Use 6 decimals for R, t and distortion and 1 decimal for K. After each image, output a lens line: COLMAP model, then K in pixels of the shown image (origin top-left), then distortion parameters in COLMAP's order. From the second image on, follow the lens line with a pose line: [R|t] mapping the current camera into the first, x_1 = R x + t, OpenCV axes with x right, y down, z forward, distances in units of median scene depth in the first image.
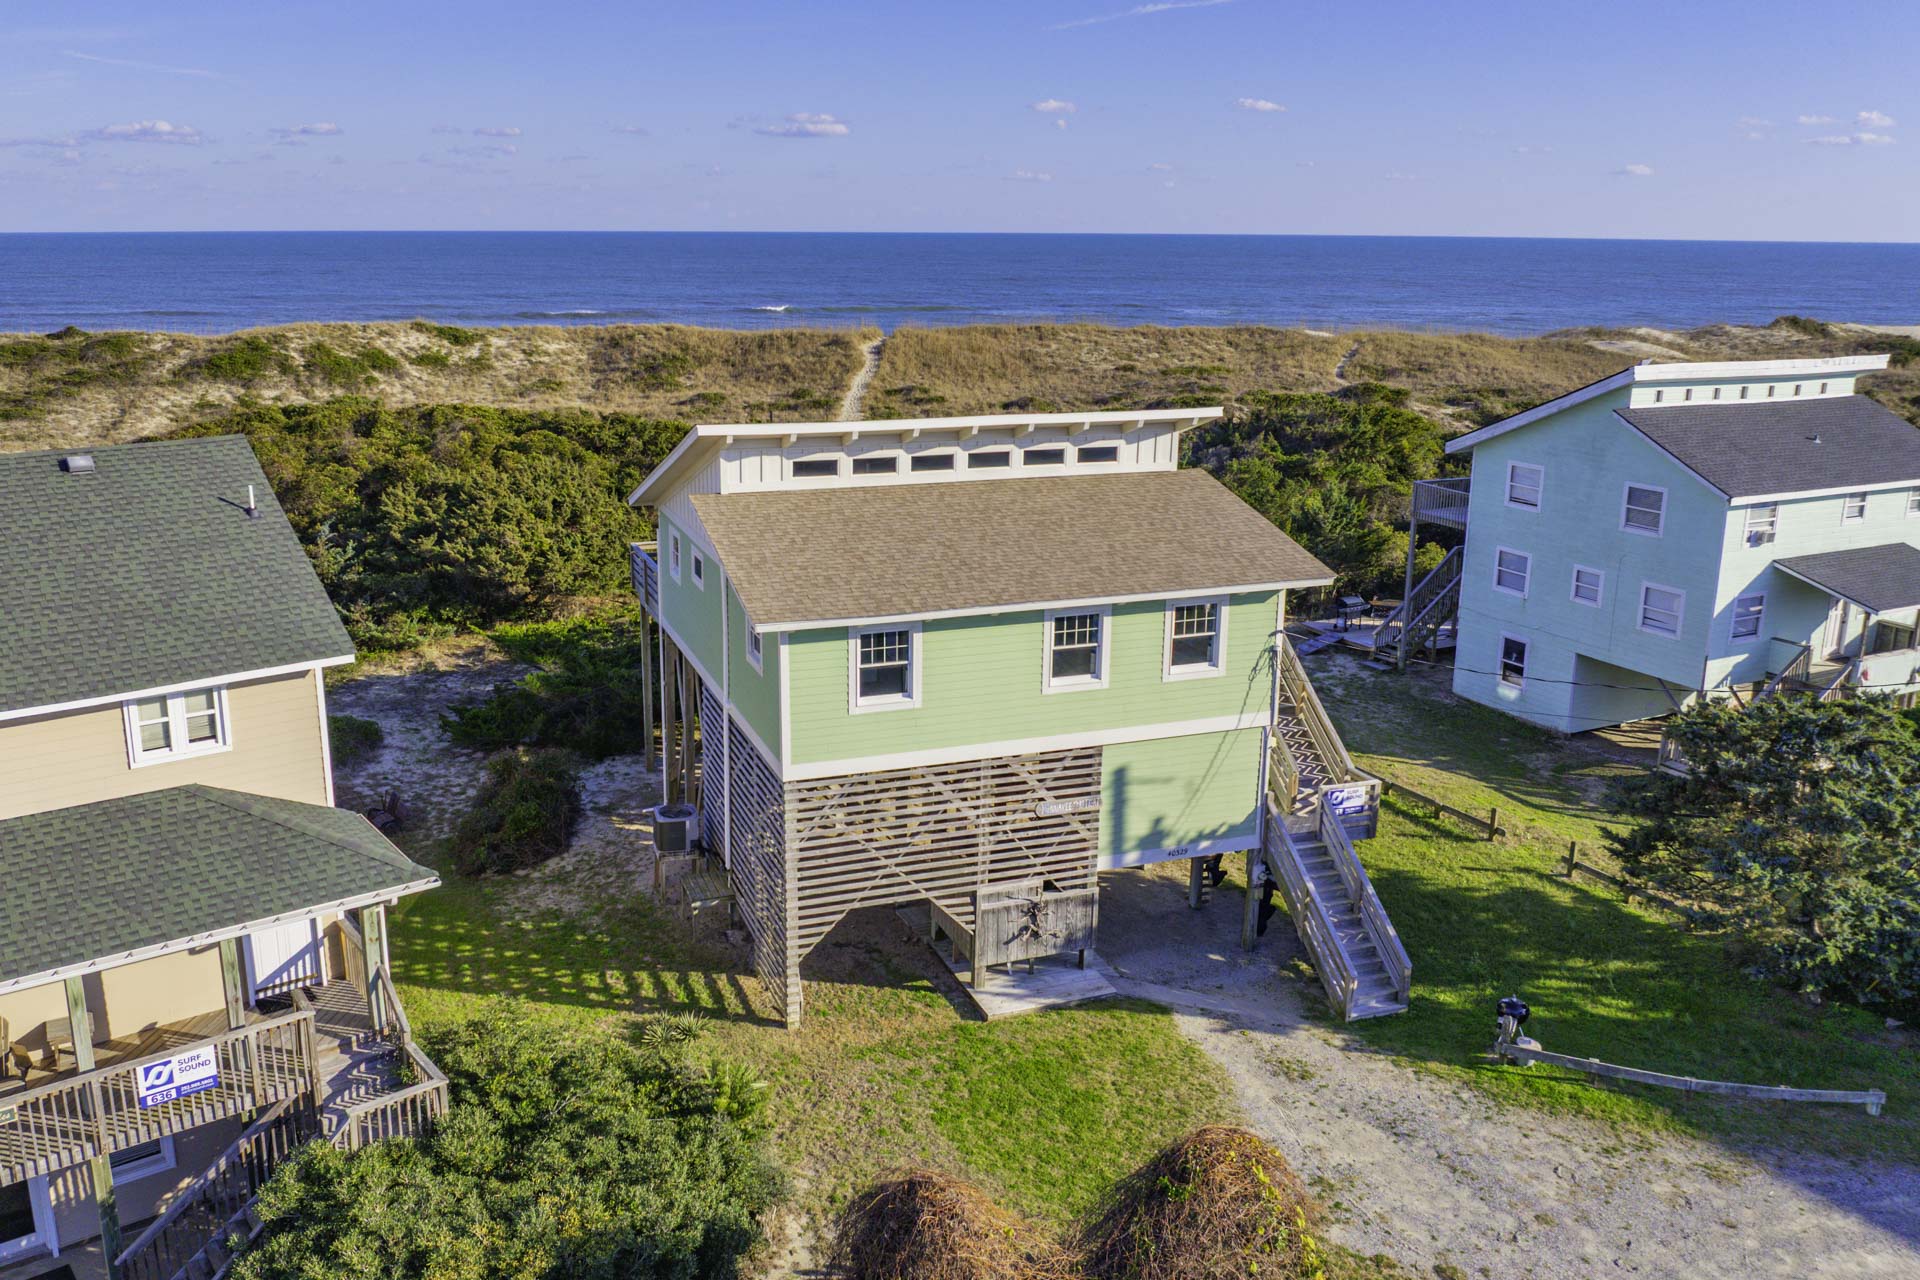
lens RADIAL K [[1525.1, 0, 908.1], [0, 1525.1, 625.9], [0, 0, 1]] dist [-0.021402, -0.011631]
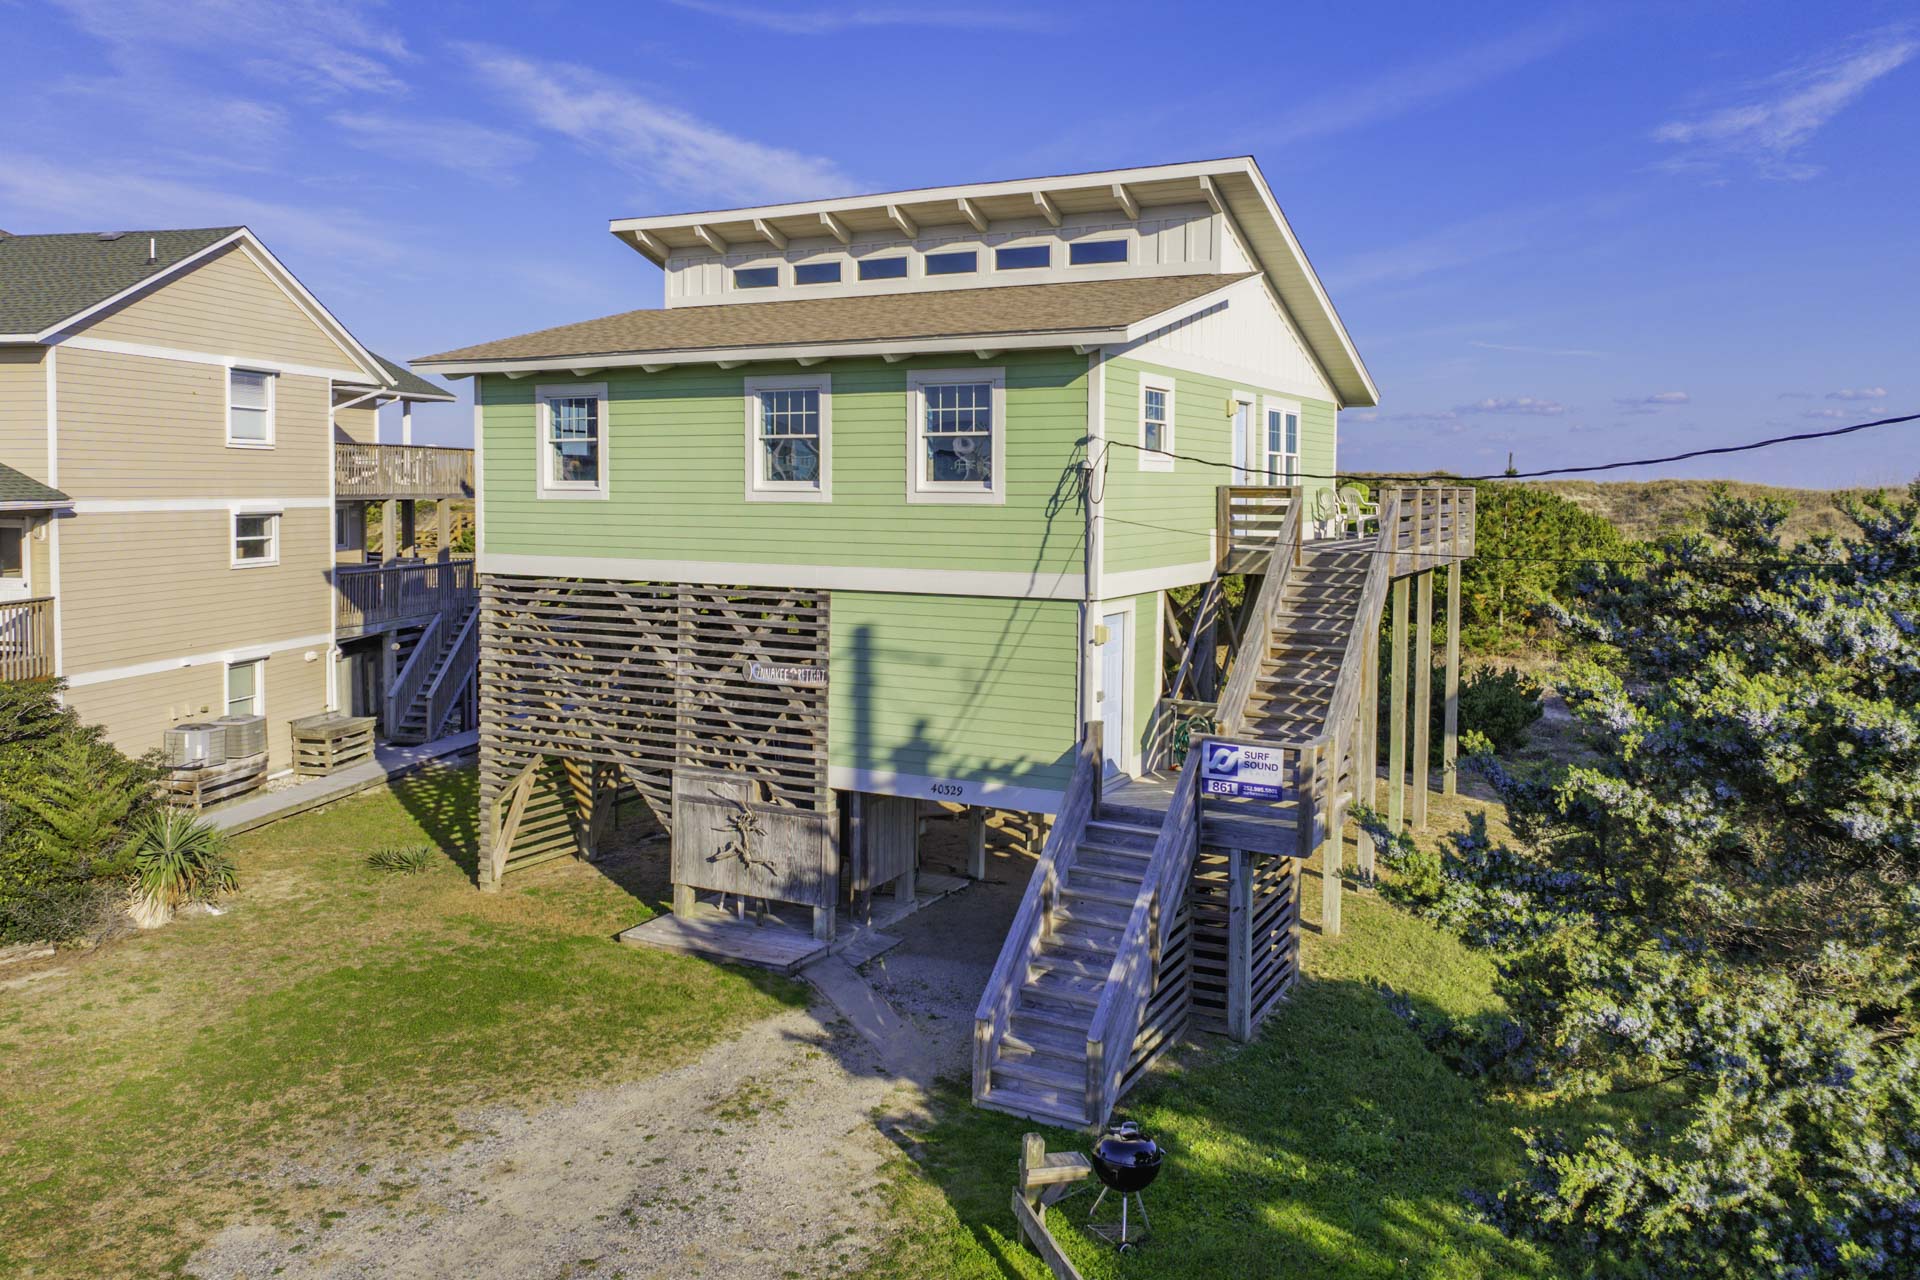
lens RADIAL K [[1427.0, 0, 997.6], [0, 1427.0, 581.8], [0, 0, 1]] dist [-0.037401, -0.009572]
pose [[0.685897, 0.044505, -0.726337, 0.625177], [-0.187075, 0.975366, -0.116895, 0.131547], [0.703242, 0.216057, 0.677326, 0.601482]]
